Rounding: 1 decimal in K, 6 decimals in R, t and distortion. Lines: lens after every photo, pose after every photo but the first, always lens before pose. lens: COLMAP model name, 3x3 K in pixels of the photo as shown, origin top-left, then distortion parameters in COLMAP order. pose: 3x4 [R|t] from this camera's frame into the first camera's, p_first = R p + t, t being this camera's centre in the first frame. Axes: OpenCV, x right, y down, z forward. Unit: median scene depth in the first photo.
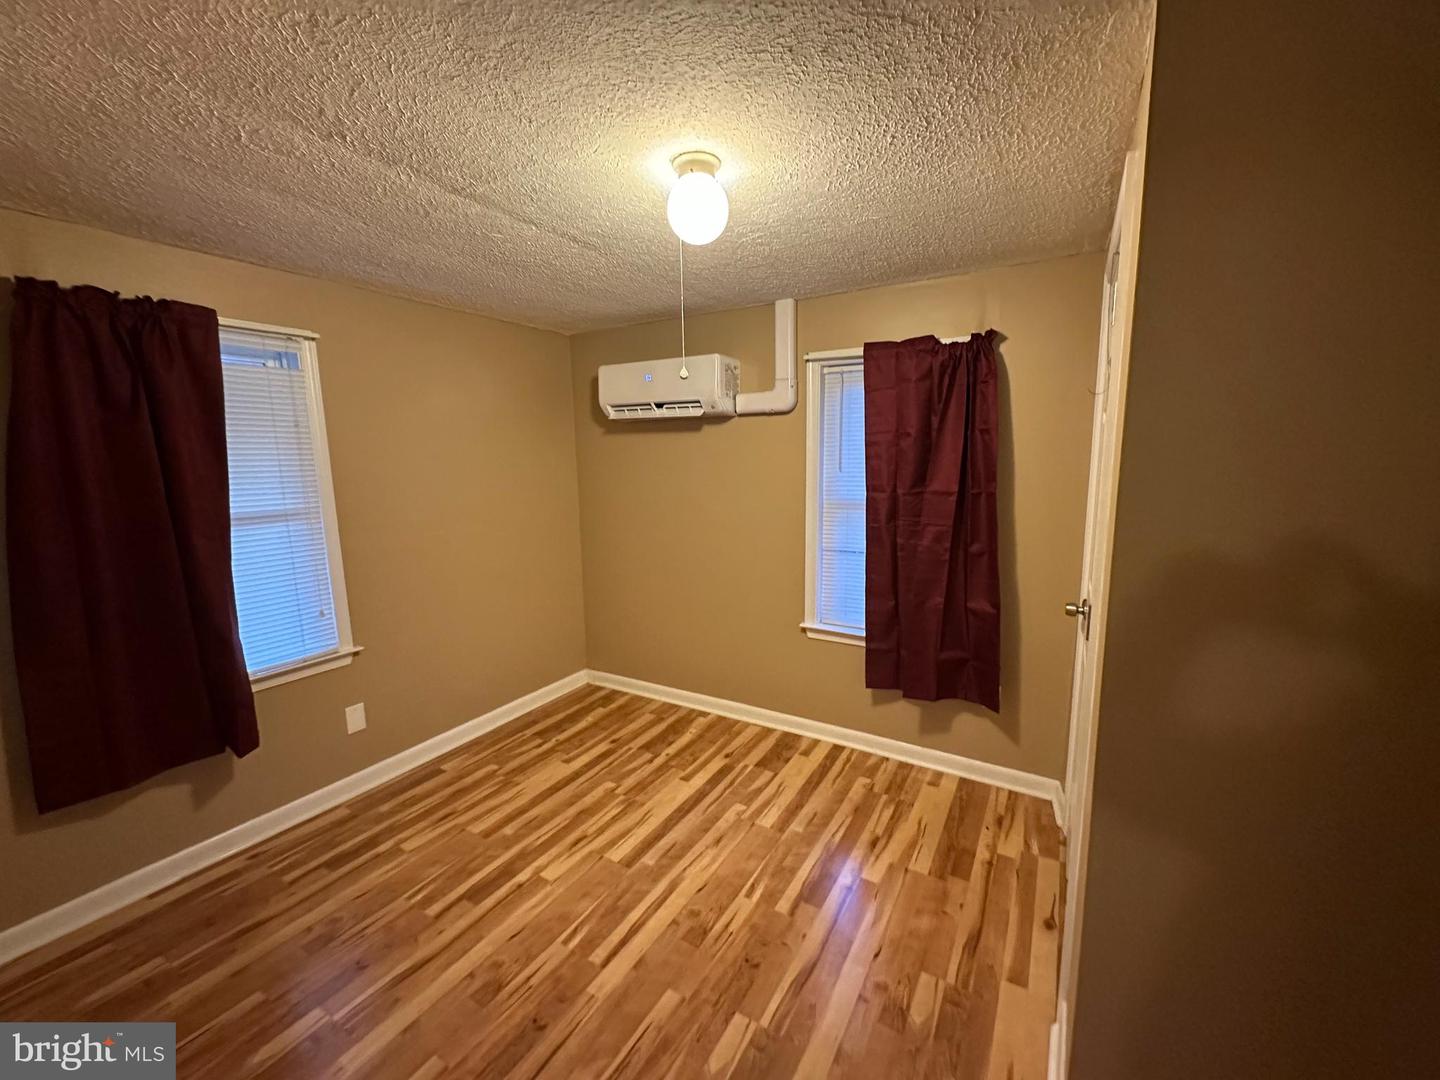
lens RADIAL K [[574.9, 0, 720.0], [0, 574.9, 540.0], [0, 0, 1]] dist [-0.004006, 0.000910]
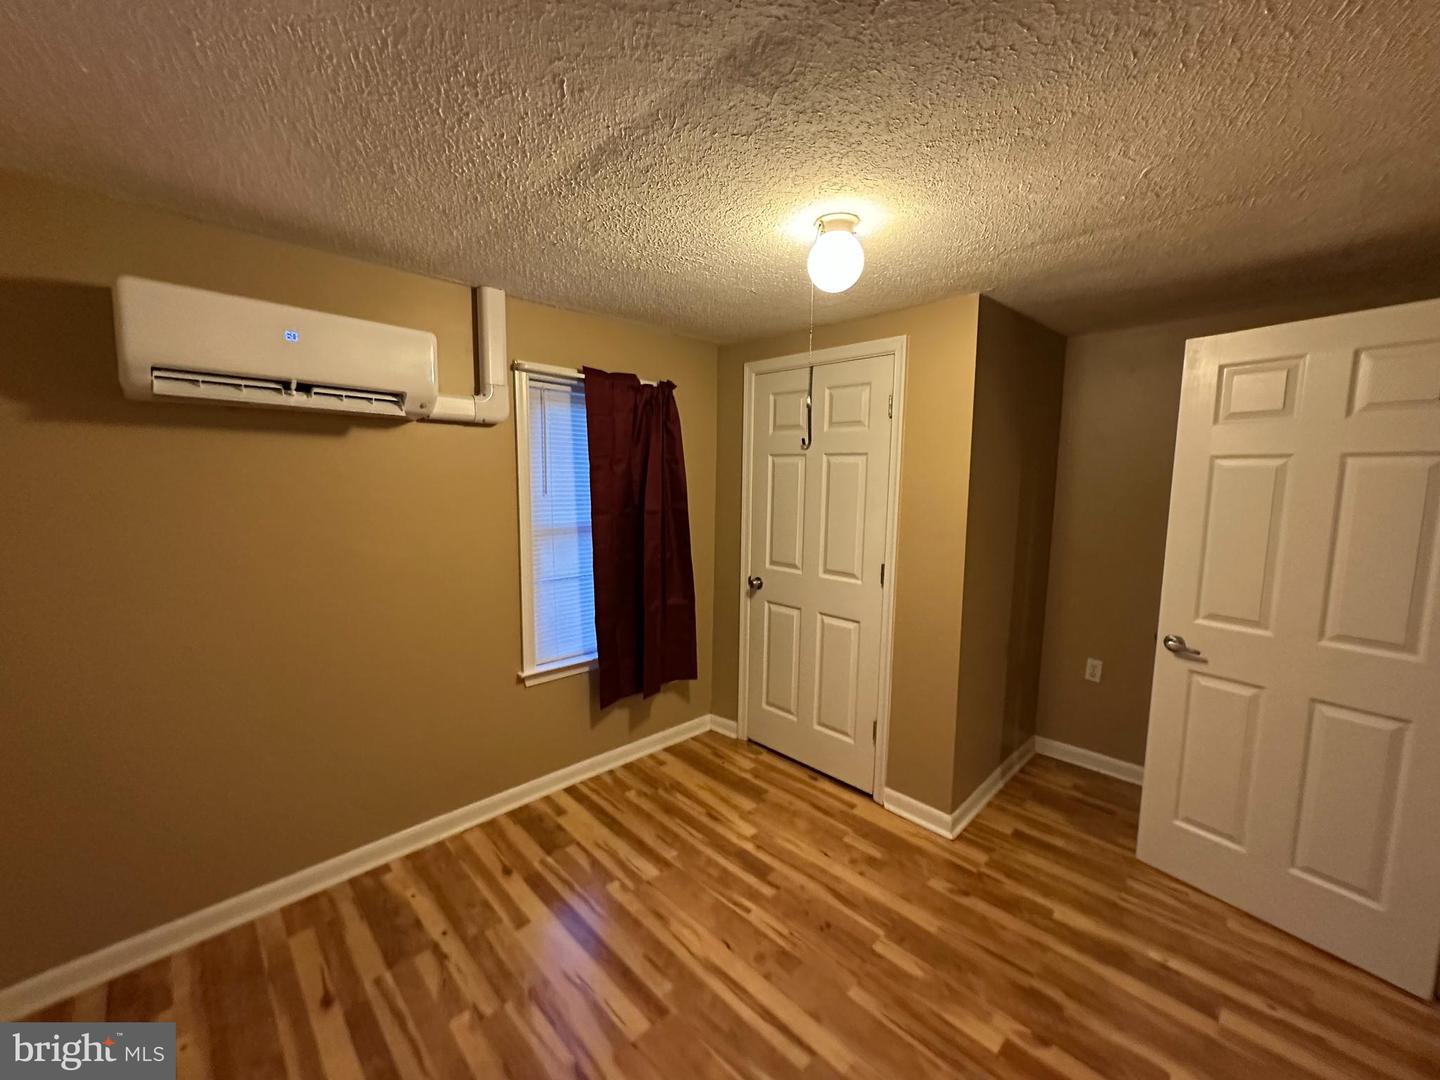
lens RADIAL K [[574.9, 0, 720.0], [0, 574.9, 540.0], [0, 0, 1]] dist [-0.004006, 0.000910]
pose [[0.245600, -0.092359, 0.964961, -0.679235], [0.124170, 0.990248, 0.063175, -0.078808], [-0.961386, 0.104303, 0.254673, 0.551570]]
